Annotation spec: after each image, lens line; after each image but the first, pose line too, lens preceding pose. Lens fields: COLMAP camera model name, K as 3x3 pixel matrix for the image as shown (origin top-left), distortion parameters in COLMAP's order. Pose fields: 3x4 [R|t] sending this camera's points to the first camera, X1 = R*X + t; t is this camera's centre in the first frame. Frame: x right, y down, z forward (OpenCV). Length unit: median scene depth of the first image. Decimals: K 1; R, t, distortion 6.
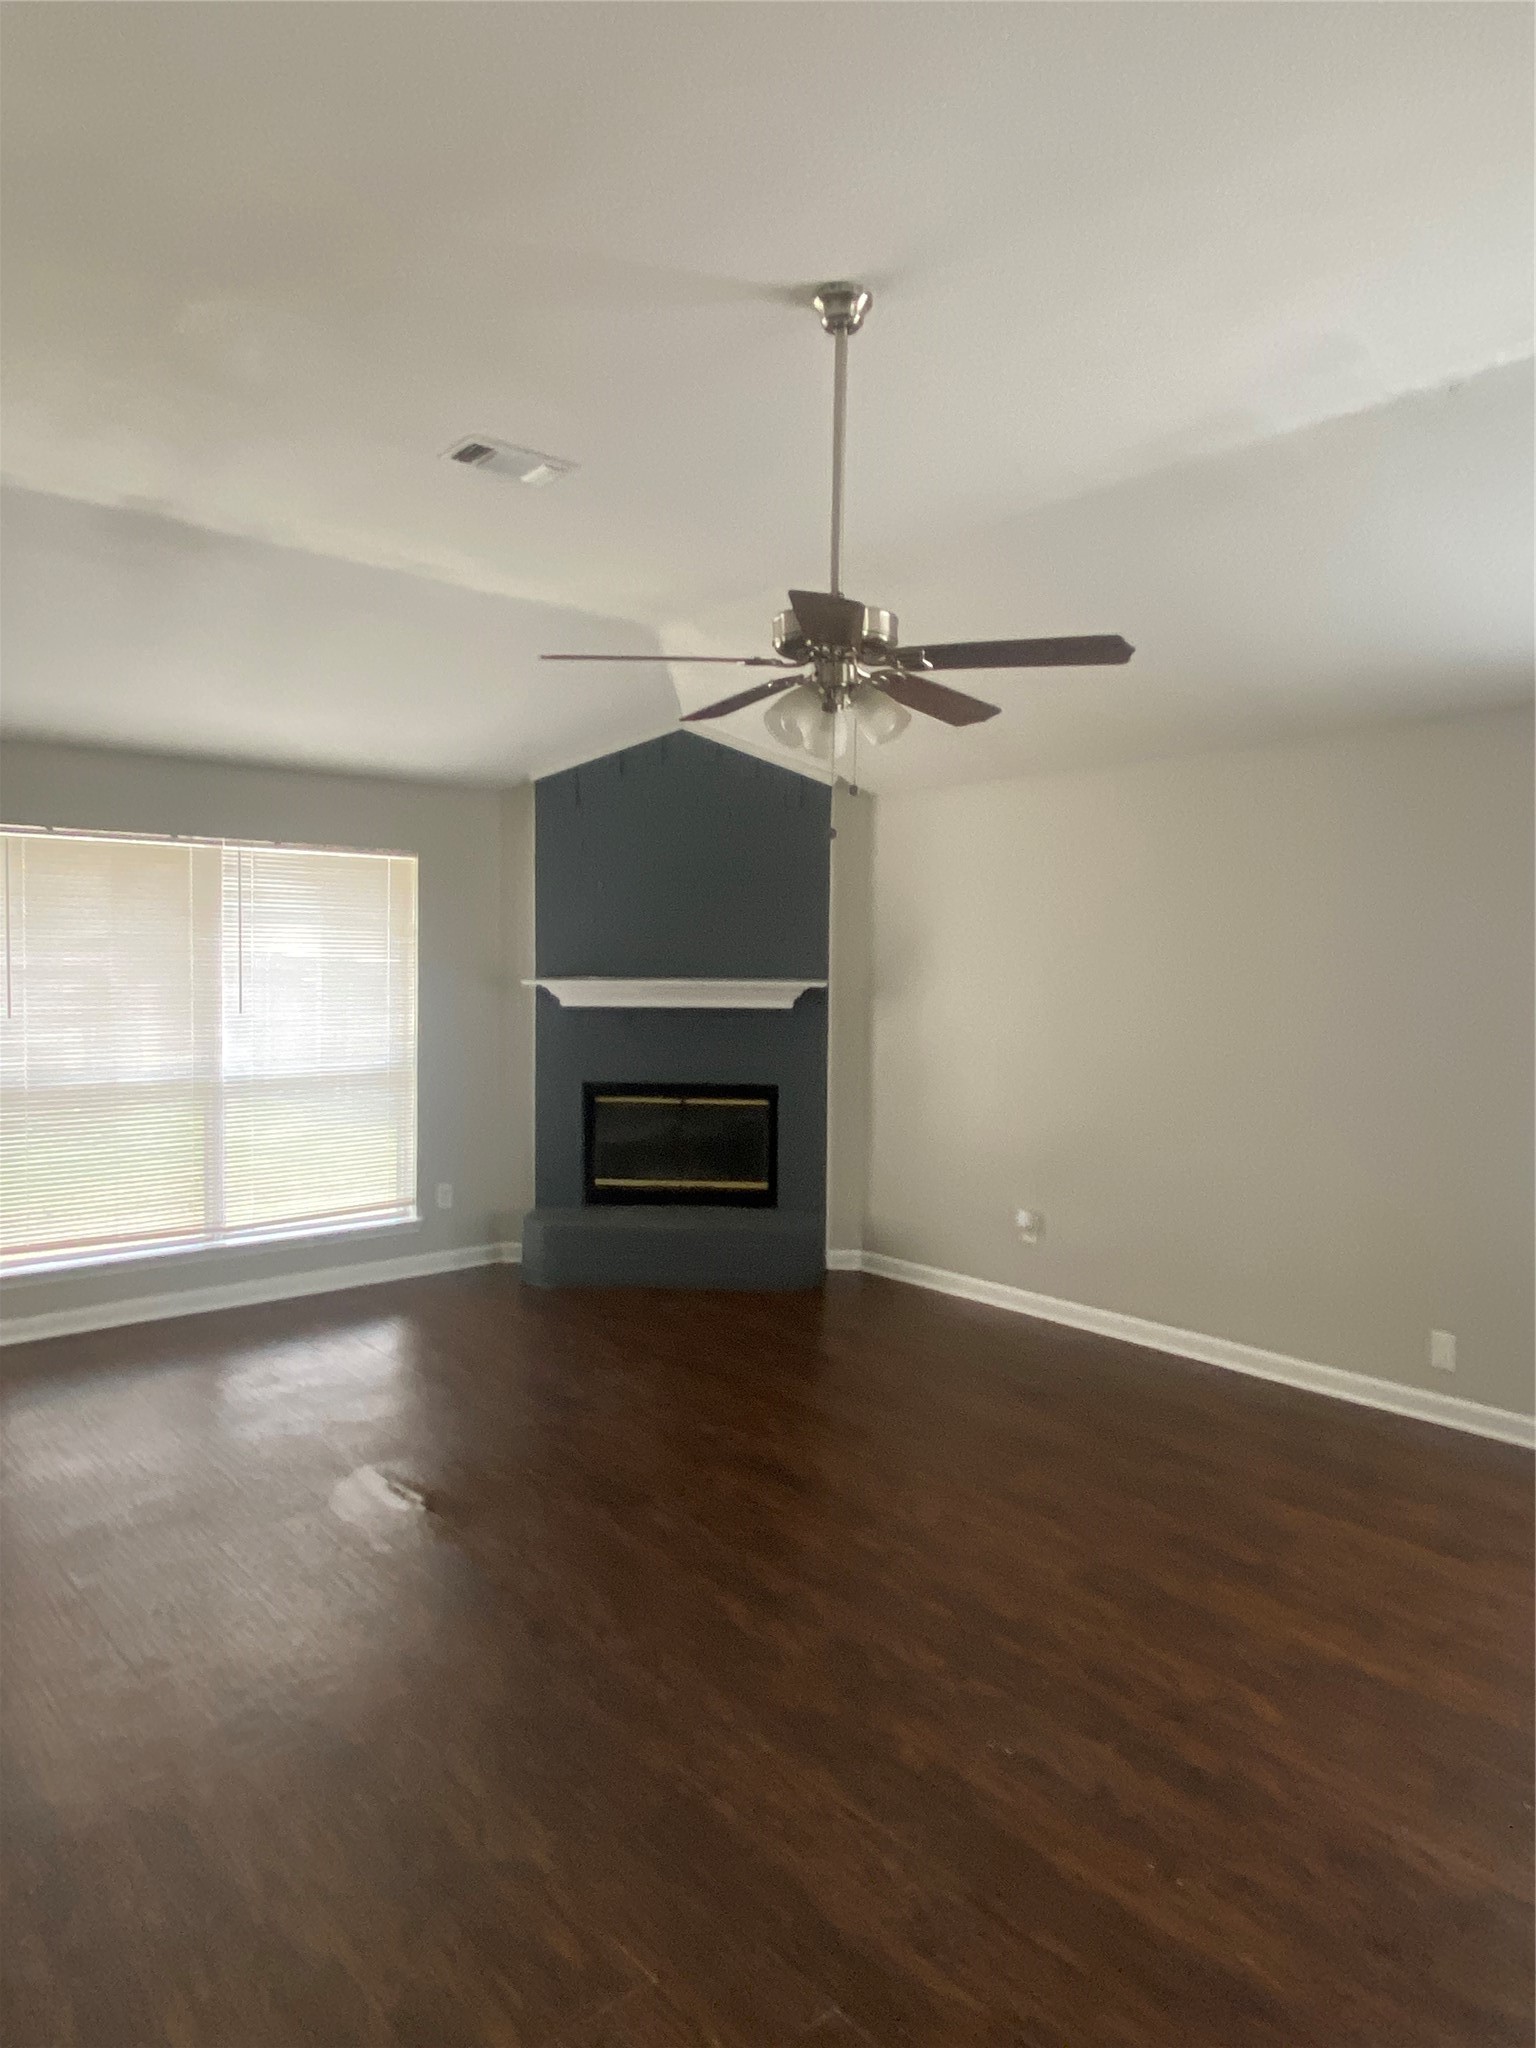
lens RADIAL K [[1282.8, 0, 774.9], [0, 1282.8, 1012.0], [0, 0, 1]] dist [0.099998, -0.084590]
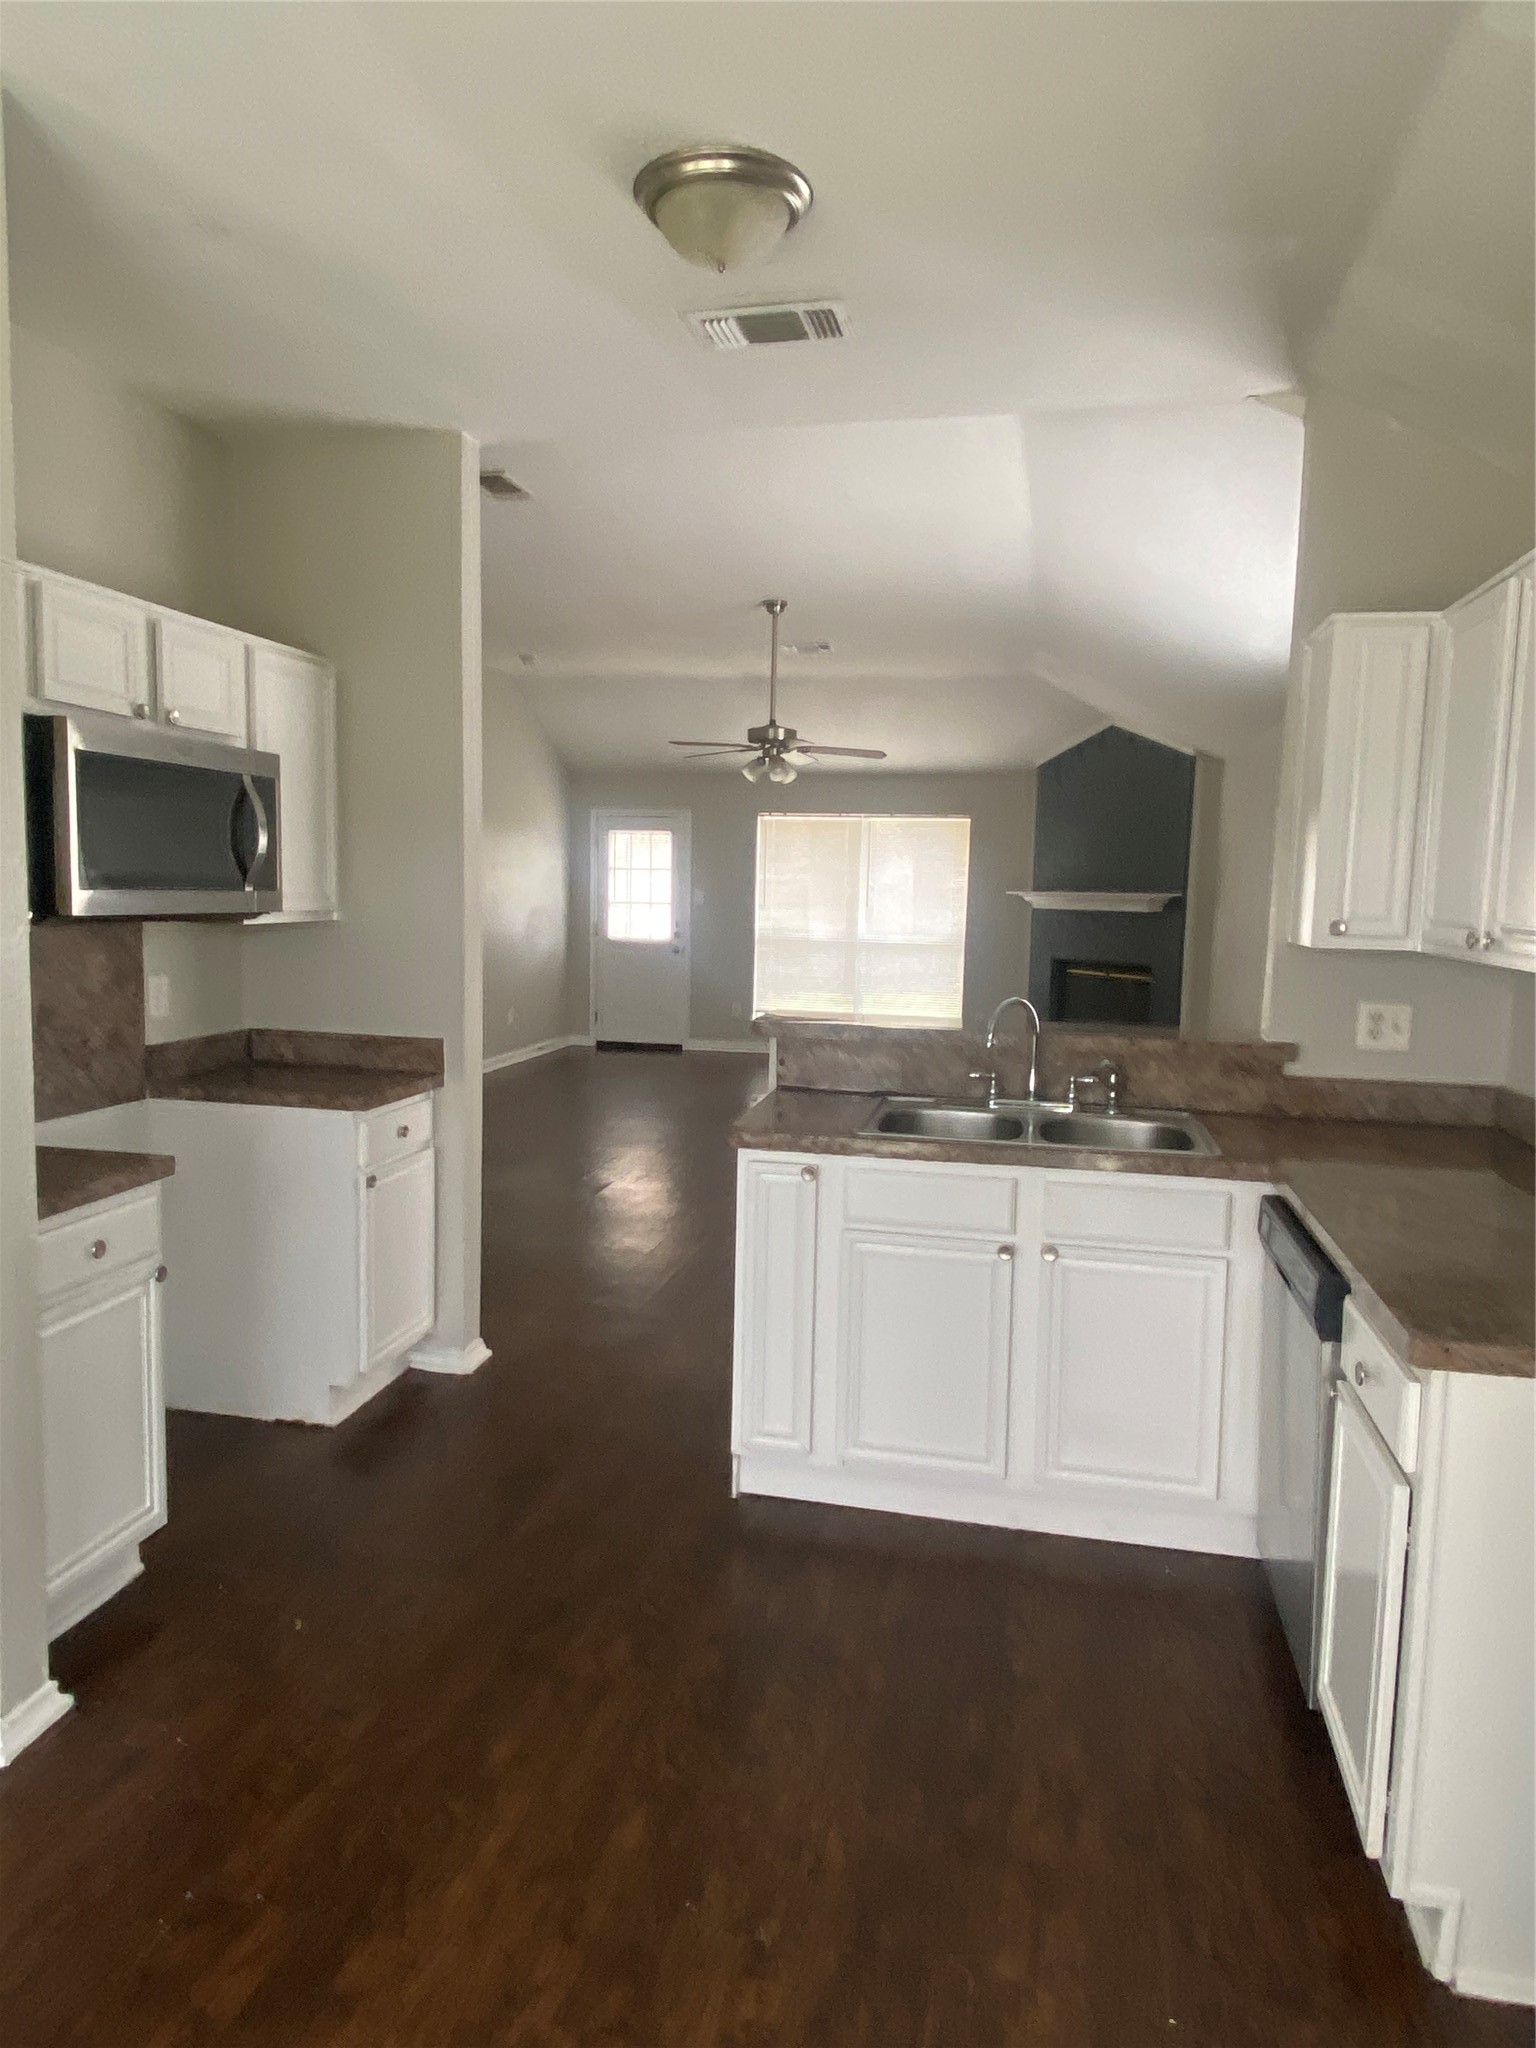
lens RADIAL K [[1273.8, 0, 768.0], [0, 1273.8, 1024.0], [0, 0, 1]] dist [0.173517, -0.000017]
pose [[0.626224, 0.092818, -0.774098, 0.892675], [-0.054235, 0.995669, 0.075511, 0.036200], [0.777754, -0.005304, 0.628546, -0.273435]]
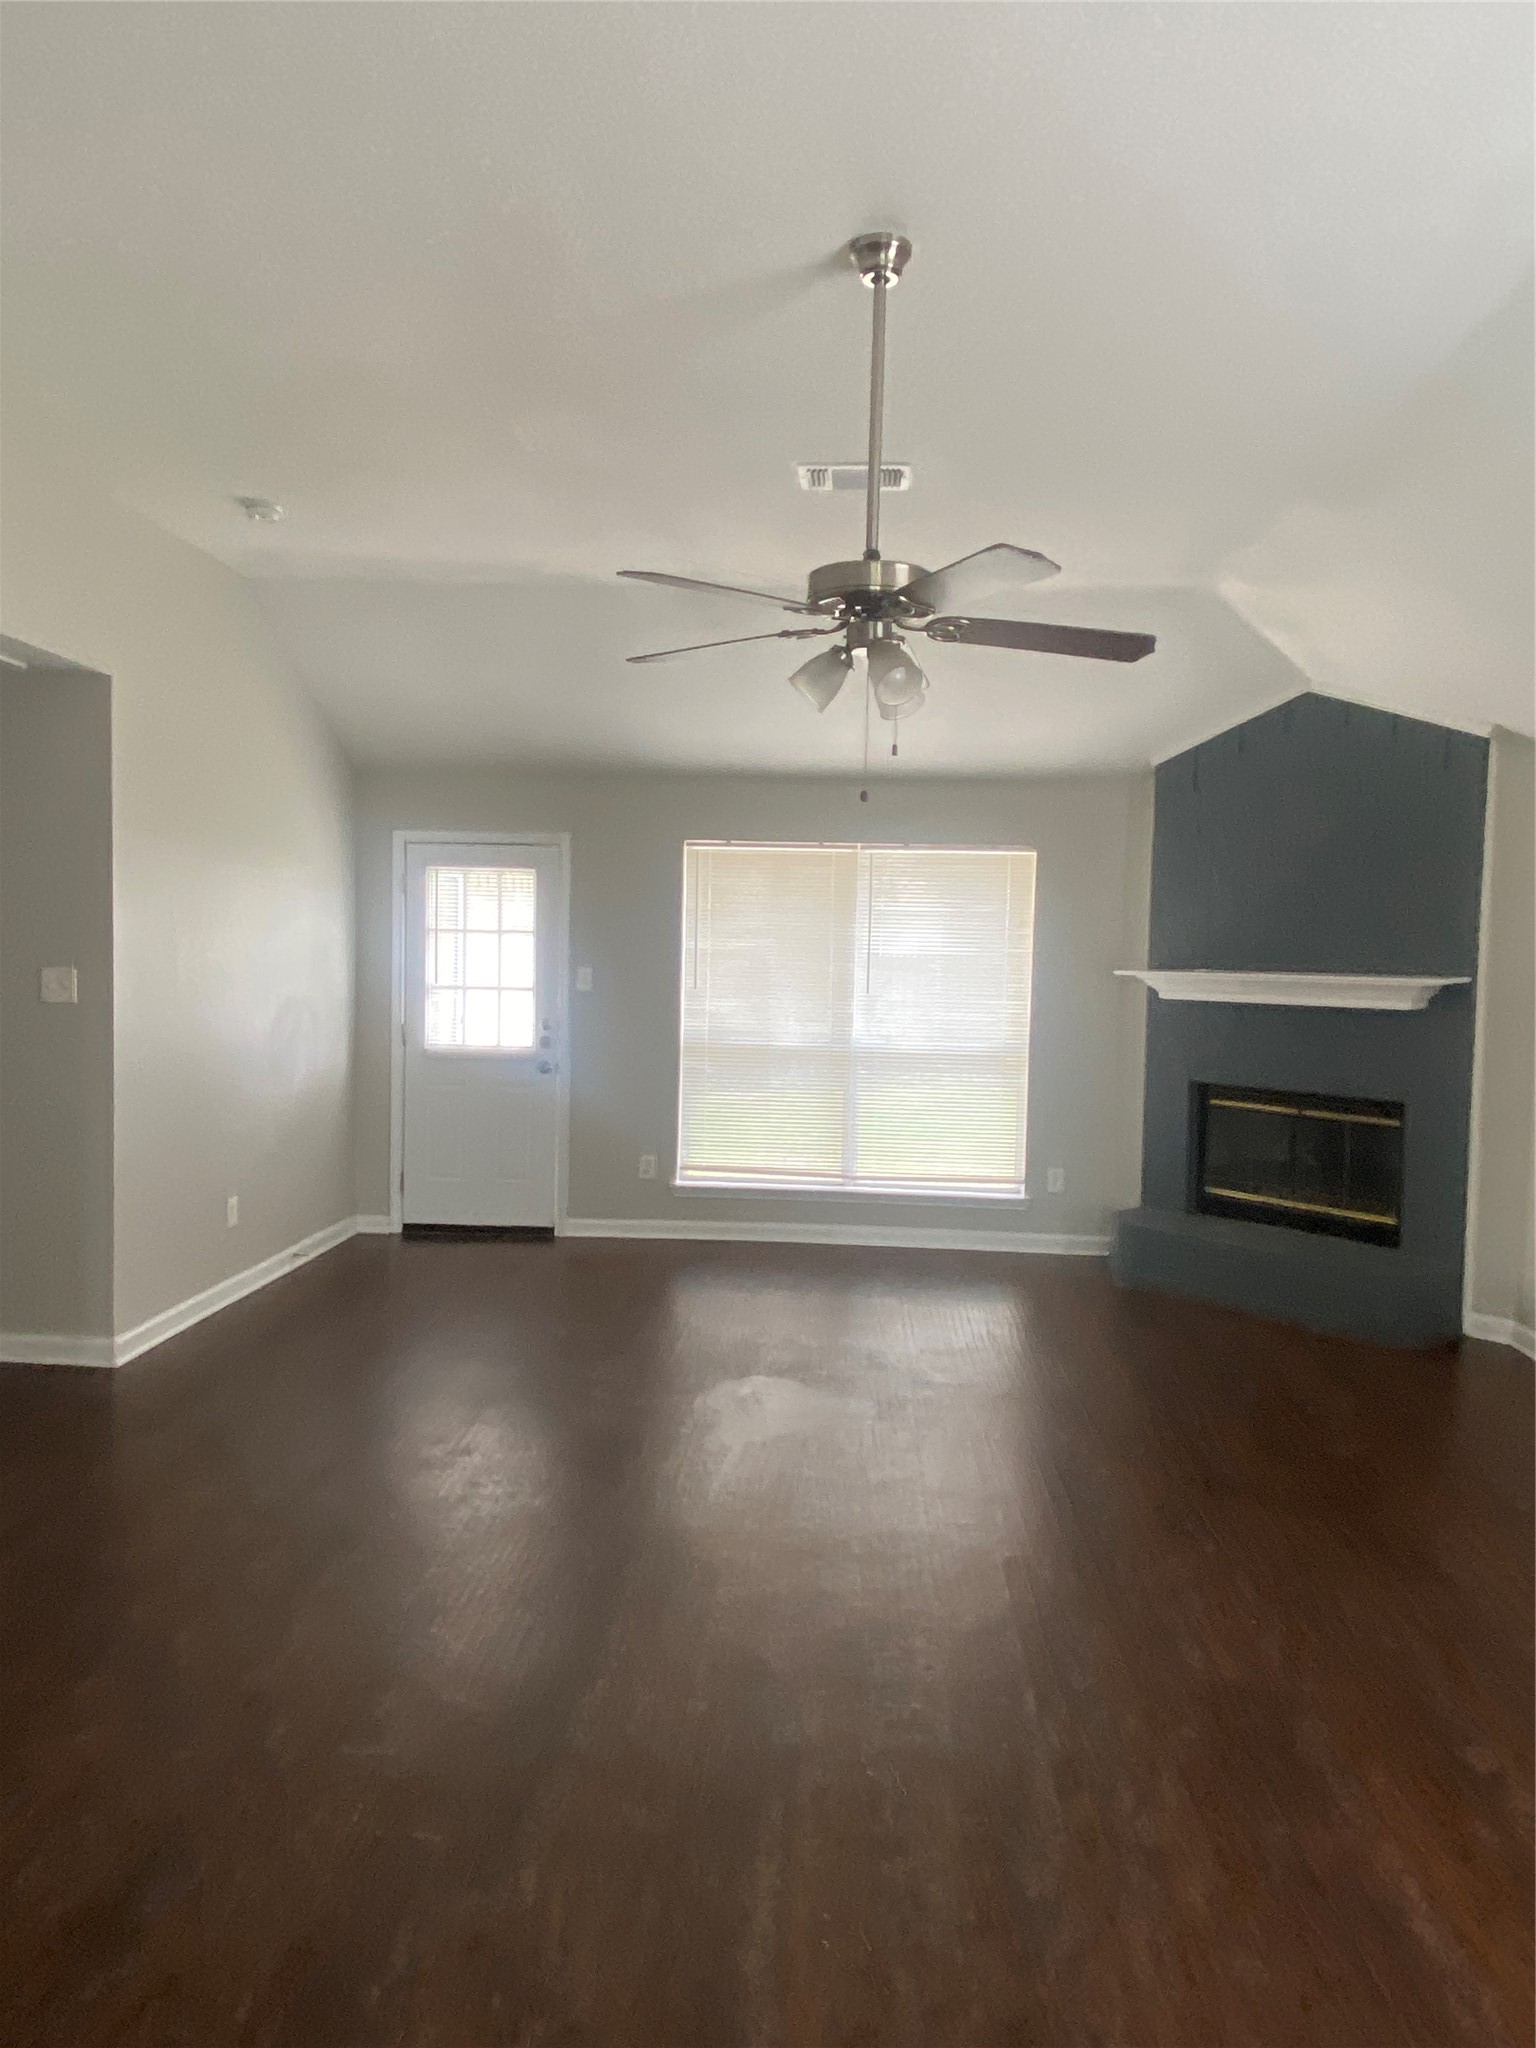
lens RADIAL K [[1282.8, 0, 774.9], [0, 1282.8, 1012.0], [0, 0, 1]] dist [0.099998, -0.084590]
pose [[0.730718, 0.042163, -0.681376, 0.284244], [-0.046593, 0.998844, 0.011841, 0.007253], [0.681088, 0.023095, 0.731837, 0.097981]]
